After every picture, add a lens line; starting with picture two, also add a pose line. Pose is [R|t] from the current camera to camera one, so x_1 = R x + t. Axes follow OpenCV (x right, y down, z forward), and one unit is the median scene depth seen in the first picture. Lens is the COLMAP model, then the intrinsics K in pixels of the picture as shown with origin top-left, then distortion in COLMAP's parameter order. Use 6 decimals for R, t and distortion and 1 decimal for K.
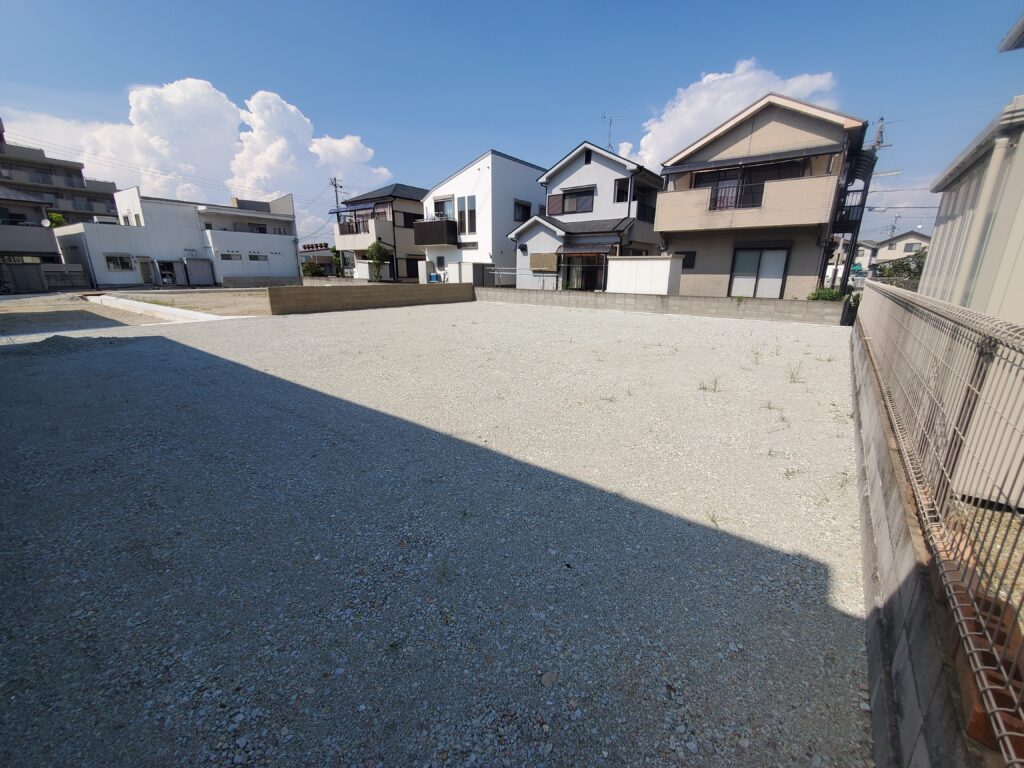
lens RADIAL K [[411.7, 0, 512.0], [0, 411.7, 384.0], [0, 0, 1]] dist [0.002209, 0.000073]
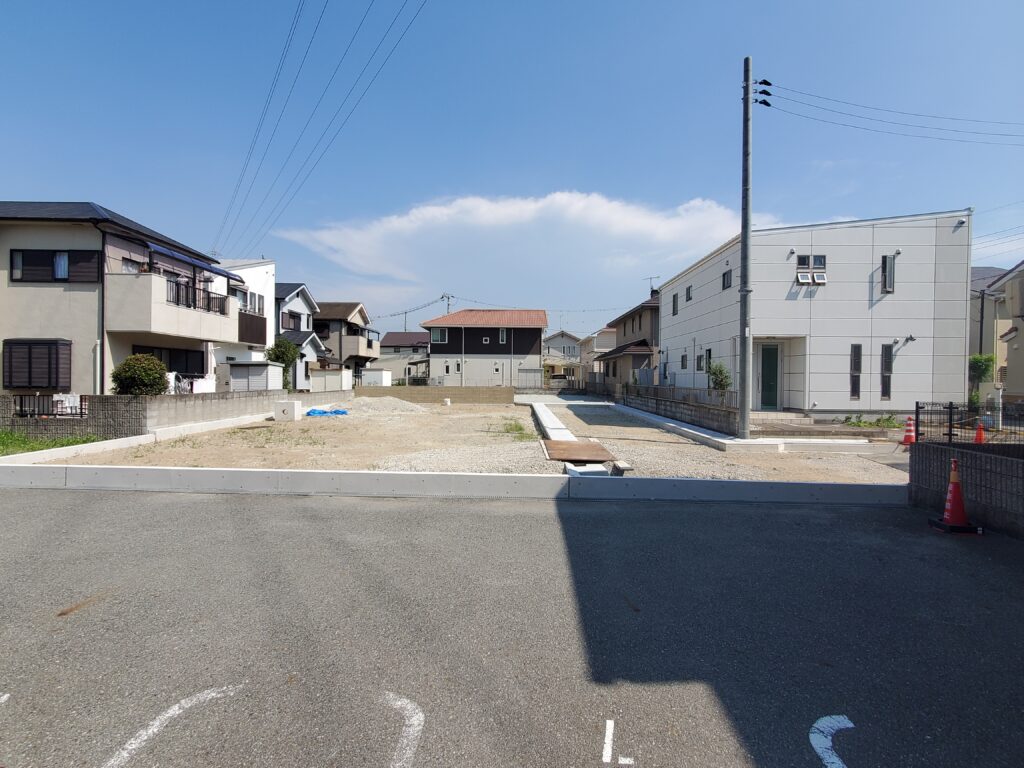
lens RADIAL K [[510.3, 0, 512.0], [0, 510.3, 384.0], [0, 0, 1]] dist [0.015440, -0.000088]
pose [[-0.598168, -0.026086, 0.800946, -2.008817], [0.198279, 0.963576, 0.179462, -0.552527], [-0.776454, 0.266159, -0.571208, 1.919458]]
